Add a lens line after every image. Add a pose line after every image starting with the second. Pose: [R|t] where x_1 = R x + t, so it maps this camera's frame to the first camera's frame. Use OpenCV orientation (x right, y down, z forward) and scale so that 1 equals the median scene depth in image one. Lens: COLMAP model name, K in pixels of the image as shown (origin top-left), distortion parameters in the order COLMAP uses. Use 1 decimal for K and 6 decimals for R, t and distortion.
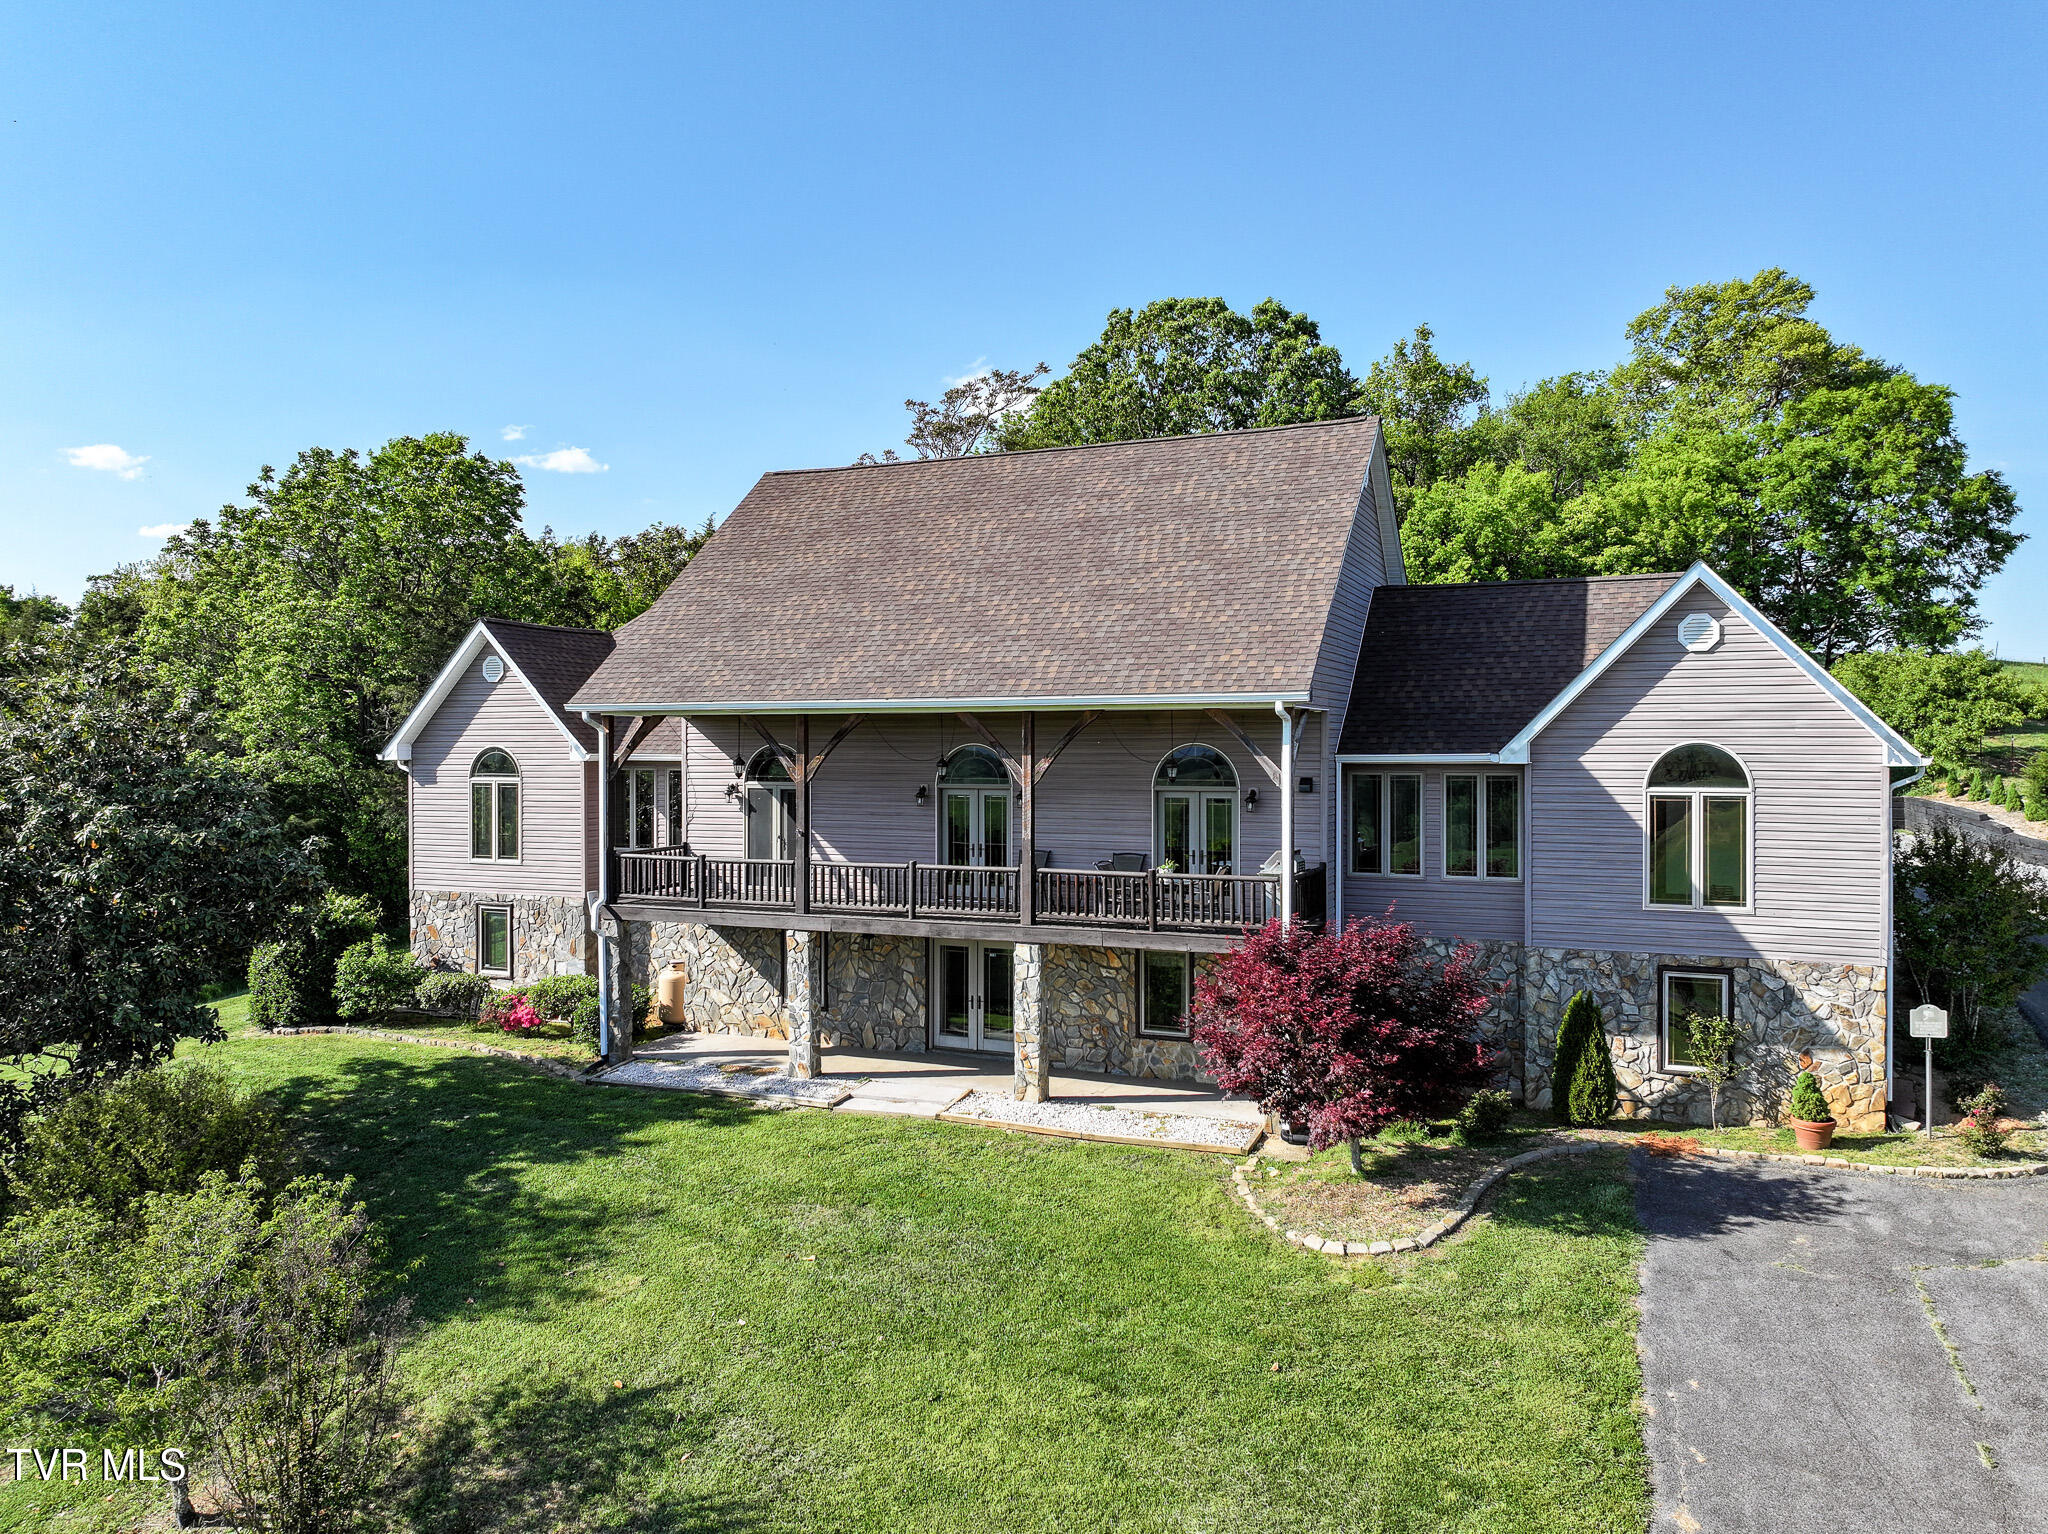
lens RADIAL K [[1439.5, 0, 1032.1], [0, 1439.5, 763.4], [0, 0, 1]] dist [0.007690, 0.002751]
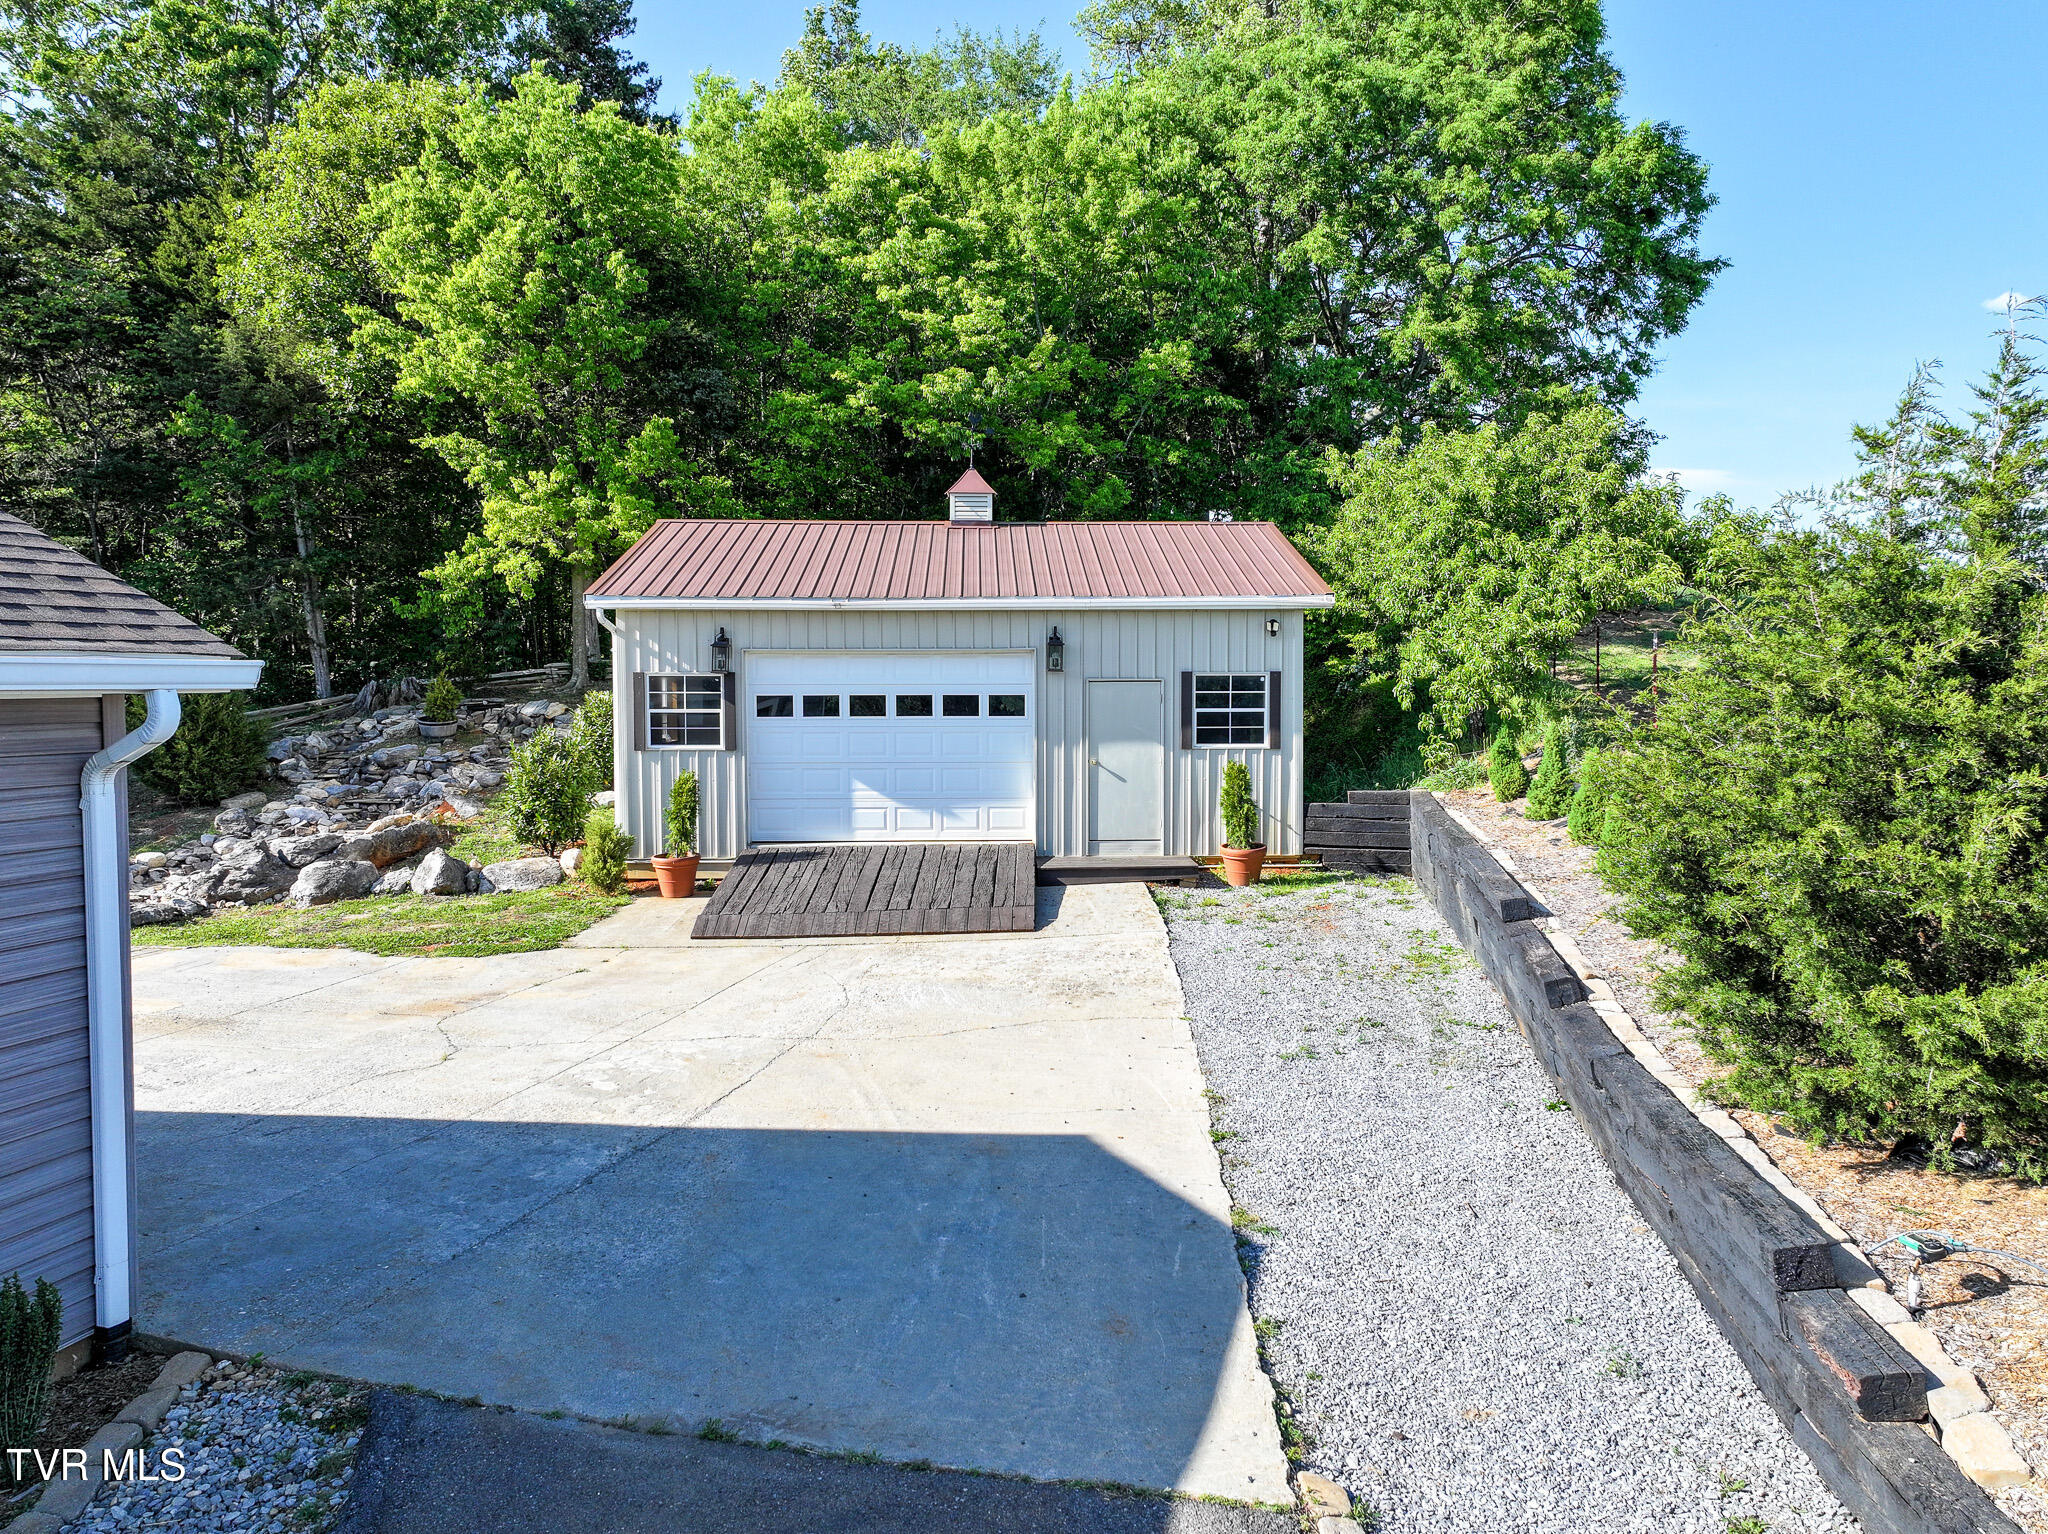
lens RADIAL K [[1439.5, 0, 1032.1], [0, 1439.5, 763.4], [0, 0, 1]] dist [0.007690, 0.002751]
pose [[0.989927, -0.010207, 0.141210, 0.371455], [0.002581, 0.998533, 0.054084, -0.004495], [-0.141554, -0.053175, 0.988501, 0.519968]]
